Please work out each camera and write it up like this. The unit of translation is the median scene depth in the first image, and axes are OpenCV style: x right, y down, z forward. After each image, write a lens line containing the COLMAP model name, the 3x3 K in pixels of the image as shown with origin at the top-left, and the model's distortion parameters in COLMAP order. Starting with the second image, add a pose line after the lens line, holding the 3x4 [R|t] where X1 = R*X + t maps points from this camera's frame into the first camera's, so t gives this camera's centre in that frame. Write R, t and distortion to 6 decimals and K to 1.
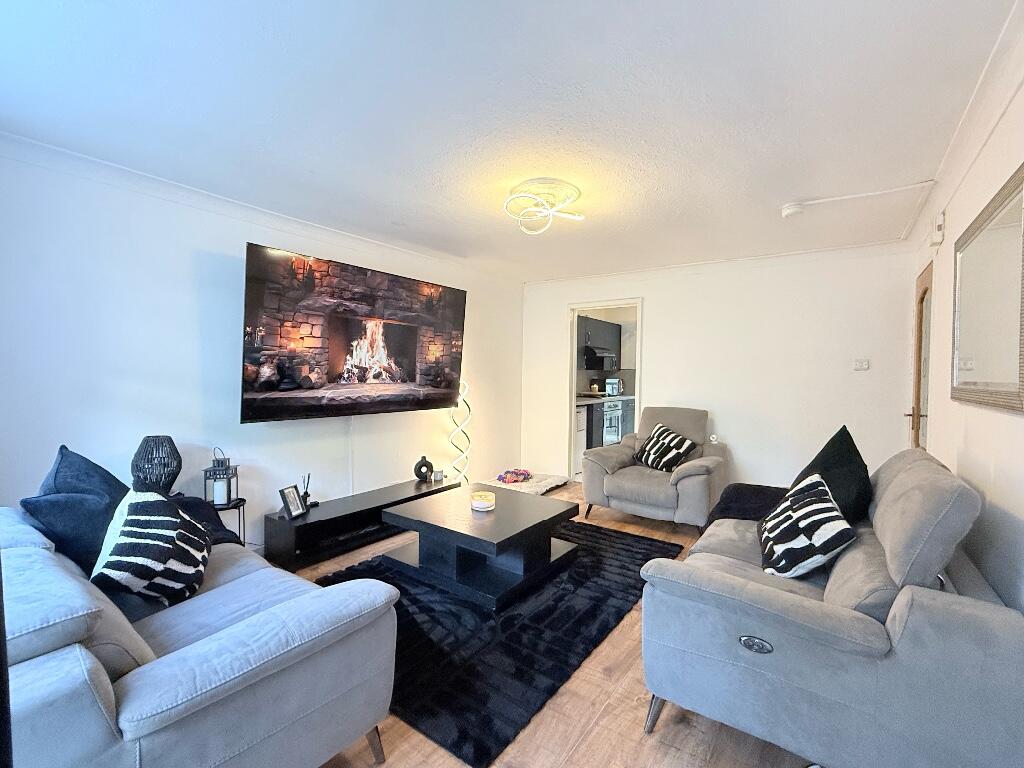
lens RADIAL K [[450.1, 0, 512.0], [0, 450.1, 384.0], [0, 0, 1]] dist [-0.000472, -0.000023]
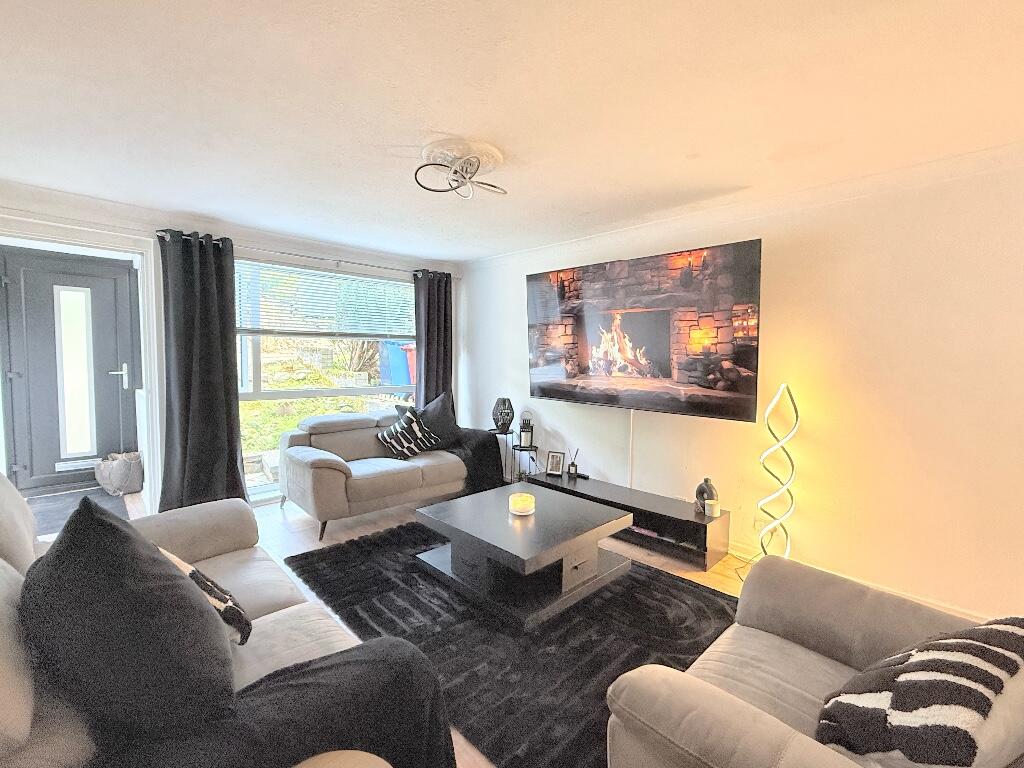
lens RADIAL K [[450.1, 0, 512.0], [0, 450.1, 384.0], [0, 0, 1]] dist [-0.000472, -0.000023]
pose [[-0.156798, 0.047916, -0.986468, 0.668487], [-0.042960, 0.997546, 0.055283, -0.028298], [0.986696, 0.051047, -0.154355, 0.889078]]
